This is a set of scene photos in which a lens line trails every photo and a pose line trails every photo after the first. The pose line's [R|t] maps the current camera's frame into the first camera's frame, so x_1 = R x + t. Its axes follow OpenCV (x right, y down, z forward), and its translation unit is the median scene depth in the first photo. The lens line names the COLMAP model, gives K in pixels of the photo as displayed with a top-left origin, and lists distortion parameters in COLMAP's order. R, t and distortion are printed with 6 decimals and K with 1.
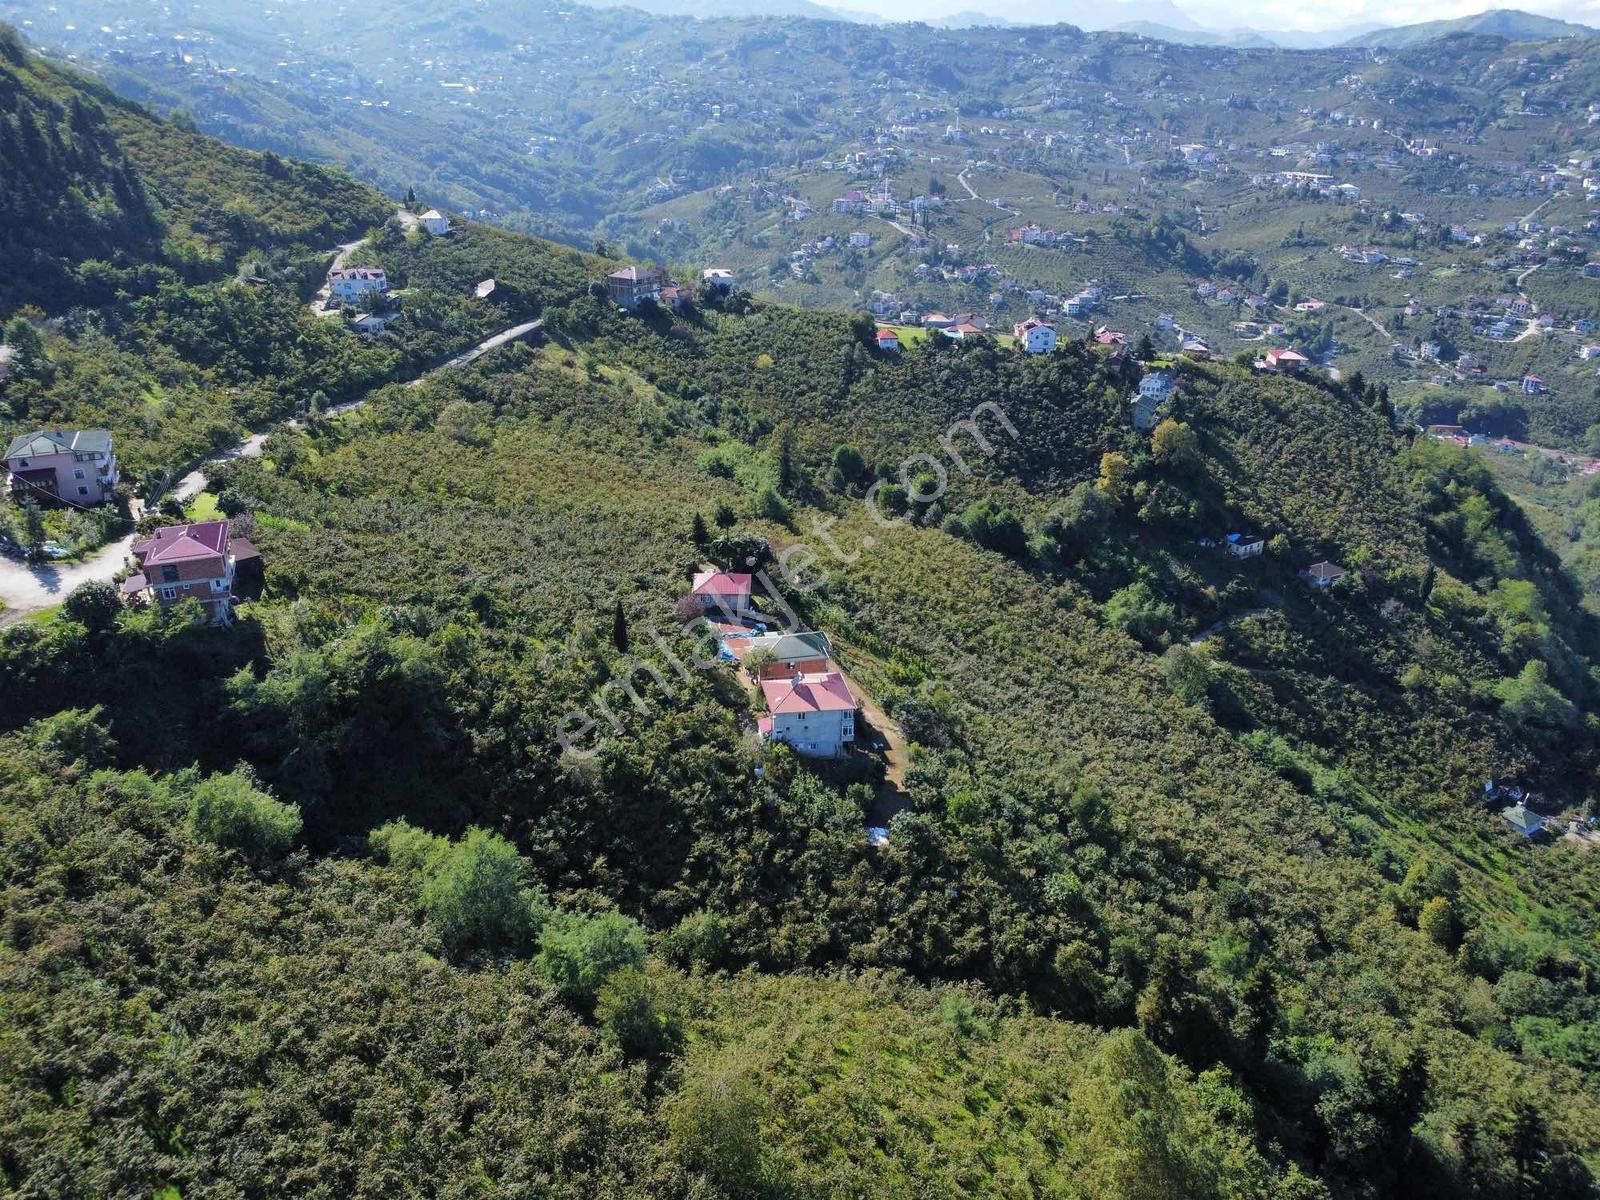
lens RADIAL K [[1159.4, 0, 800.6], [0, 1159.4, 598.6], [0, 0, 1]] dist [-0.030187, -0.006151]
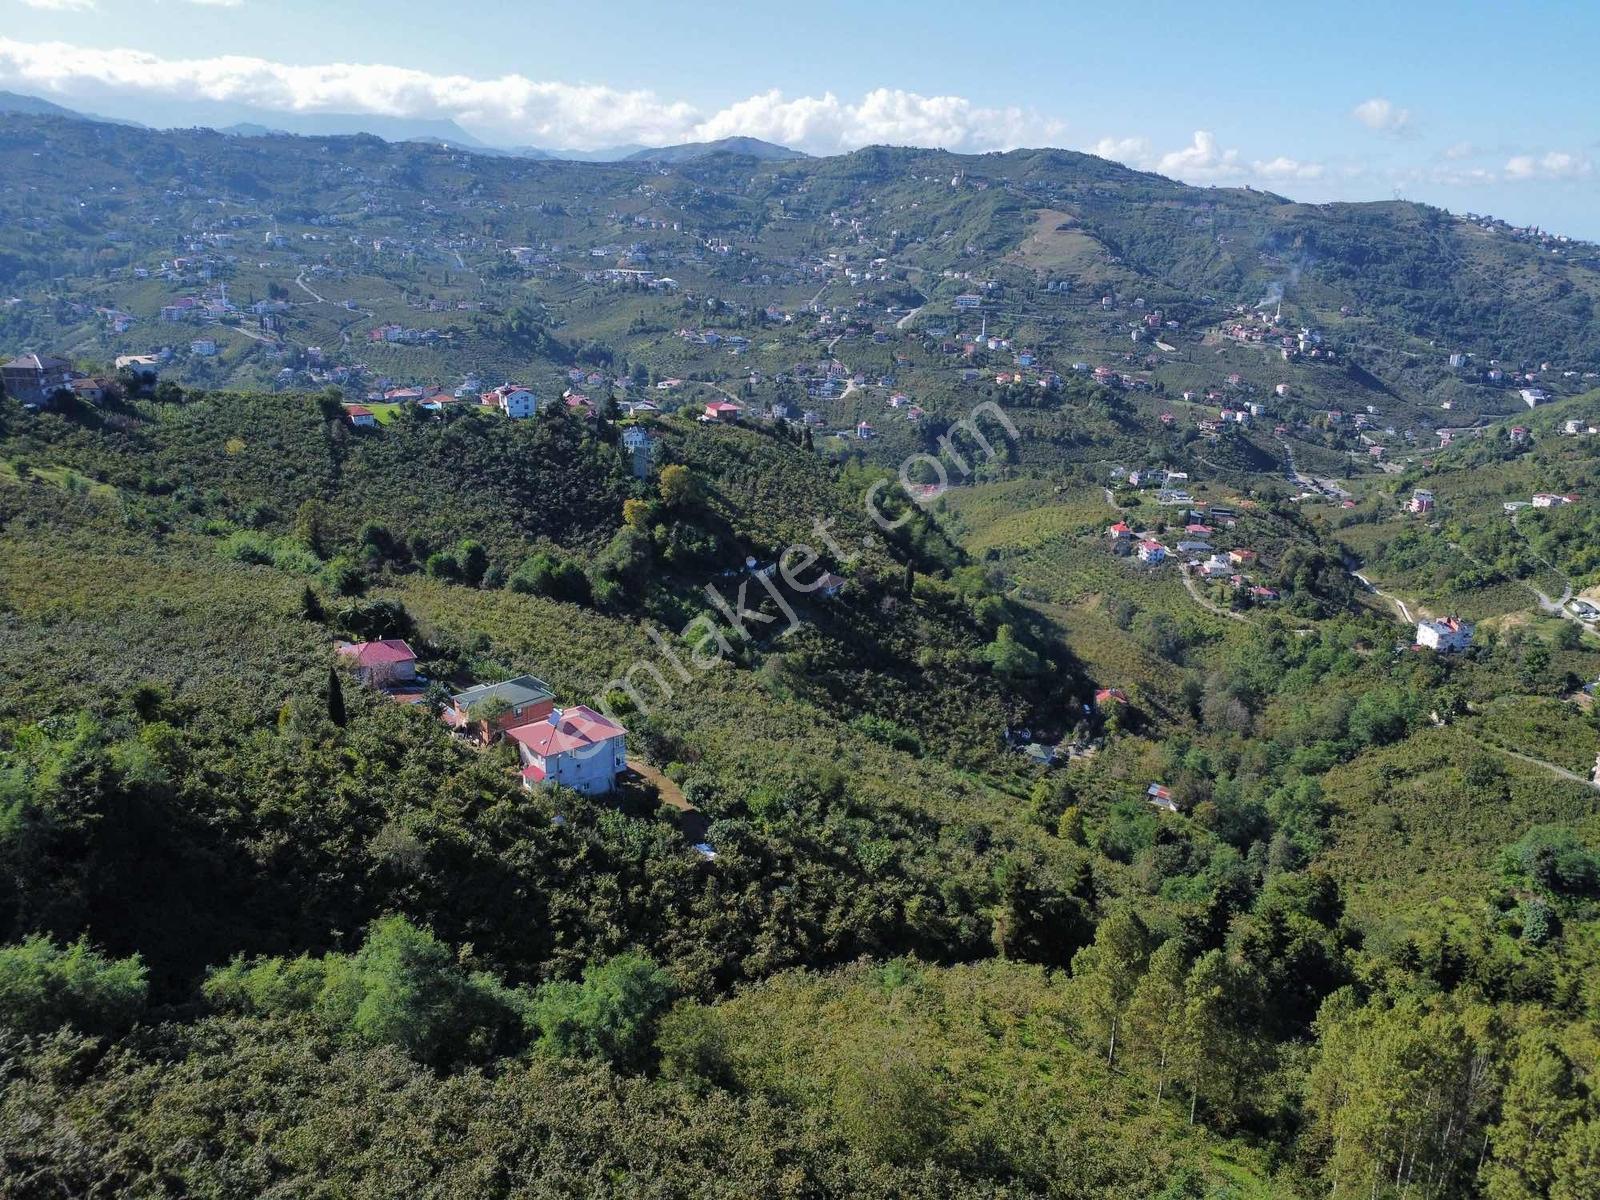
lens RADIAL K [[1159.4, 0, 799.6], [0, 1159.4, 600.0], [0, 0, 1]] dist [-0.030187, -0.006151]
pose [[0.849501, -0.157239, 0.503611, -0.136206], [0.200092, 0.979262, -0.031770, 0.023181], [-0.488172, 0.127757, 0.863346, 0.059458]]
